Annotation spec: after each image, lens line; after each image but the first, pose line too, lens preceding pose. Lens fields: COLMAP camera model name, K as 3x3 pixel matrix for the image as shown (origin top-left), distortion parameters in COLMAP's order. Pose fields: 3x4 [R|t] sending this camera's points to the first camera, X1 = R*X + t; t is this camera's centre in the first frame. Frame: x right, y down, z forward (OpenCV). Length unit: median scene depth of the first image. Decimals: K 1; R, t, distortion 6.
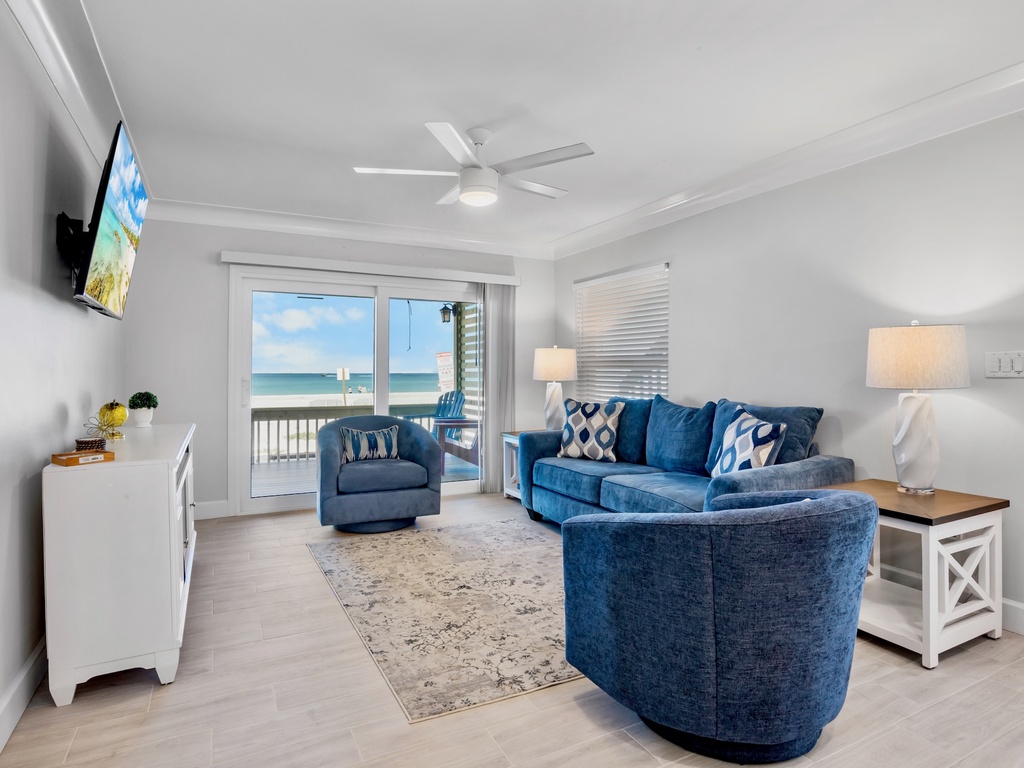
lens RADIAL K [[567.8, 0, 511.4], [0, 567.8, 379.9], [0, 0, 1]] dist [-0.015379, -0.000801]
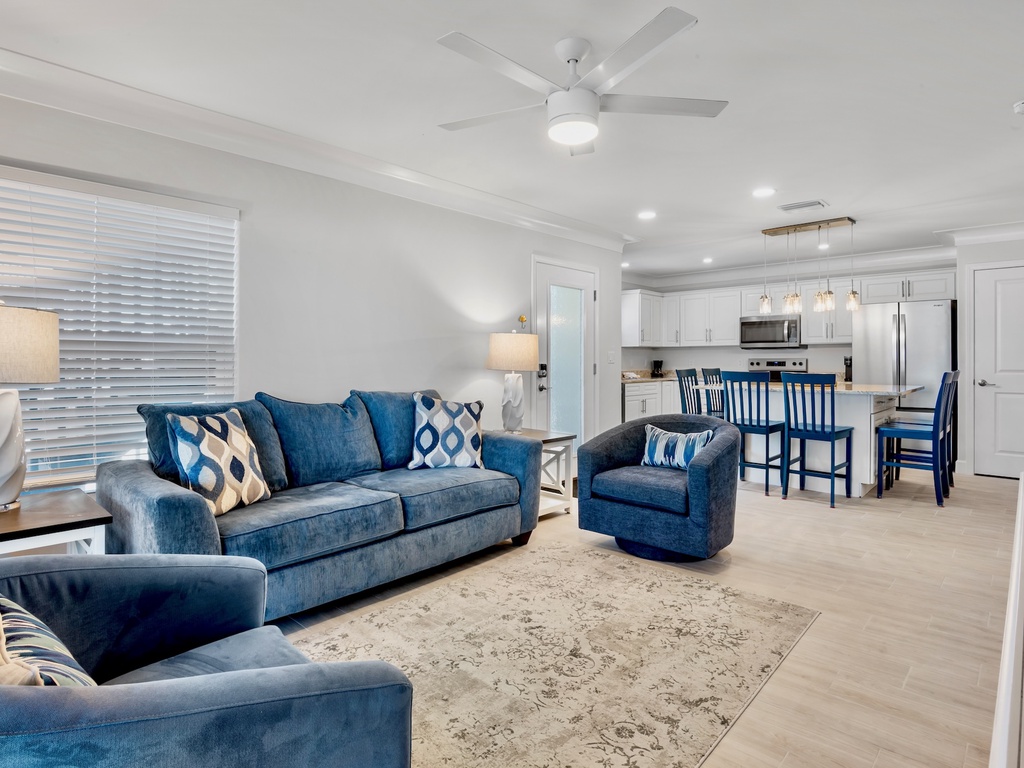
lens RADIAL K [[567.8, 0, 499.4], [0, 567.8, 365.3], [0, 0, 1]] dist [-0.015379, -0.000801]
pose [[-0.329426, -0.006399, 0.944160, -0.774617], [0.011274, 0.999879, 0.010711, -0.022706], [-0.944114, 0.014173, -0.329315, 1.379932]]
